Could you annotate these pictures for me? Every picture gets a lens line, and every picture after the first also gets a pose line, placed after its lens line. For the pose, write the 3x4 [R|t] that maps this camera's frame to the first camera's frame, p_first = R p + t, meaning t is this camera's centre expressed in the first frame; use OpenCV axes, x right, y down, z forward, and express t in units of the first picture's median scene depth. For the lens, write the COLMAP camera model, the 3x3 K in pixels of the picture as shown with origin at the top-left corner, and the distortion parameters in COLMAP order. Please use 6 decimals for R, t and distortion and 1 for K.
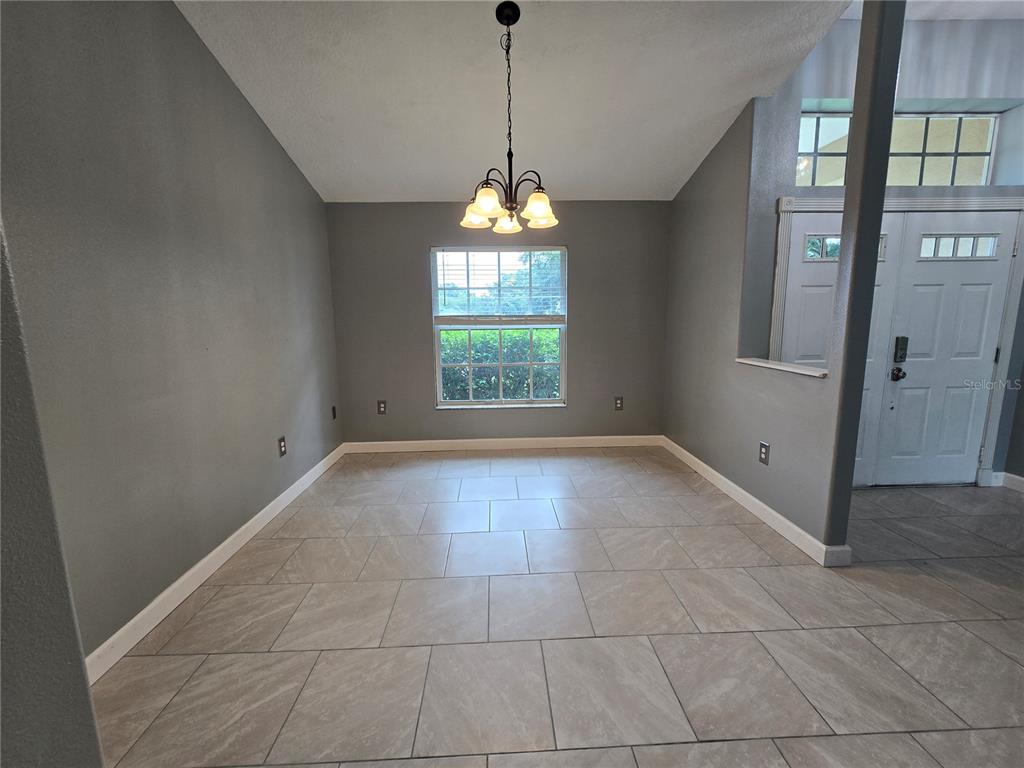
lens RADIAL K [[419.8, 0, 507.9], [0, 419.8, 378.9], [0, 0, 1]] dist [-0.002089, 0.001012]
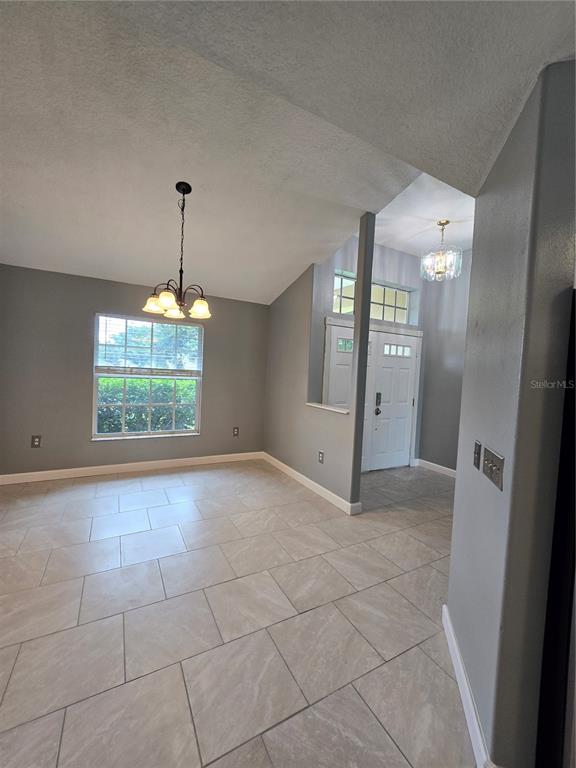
lens RADIAL K [[314.9, 0, 291.0], [0, 314.9, 381.3], [0, 0, 1]] dist [-0.002089, 0.001012]
pose [[0.889438, 0.040420, 0.455265, -0.112082], [0.006492, 0.994864, -0.101011, -0.006760], [-0.457010, 0.092799, 0.884608, -0.136400]]
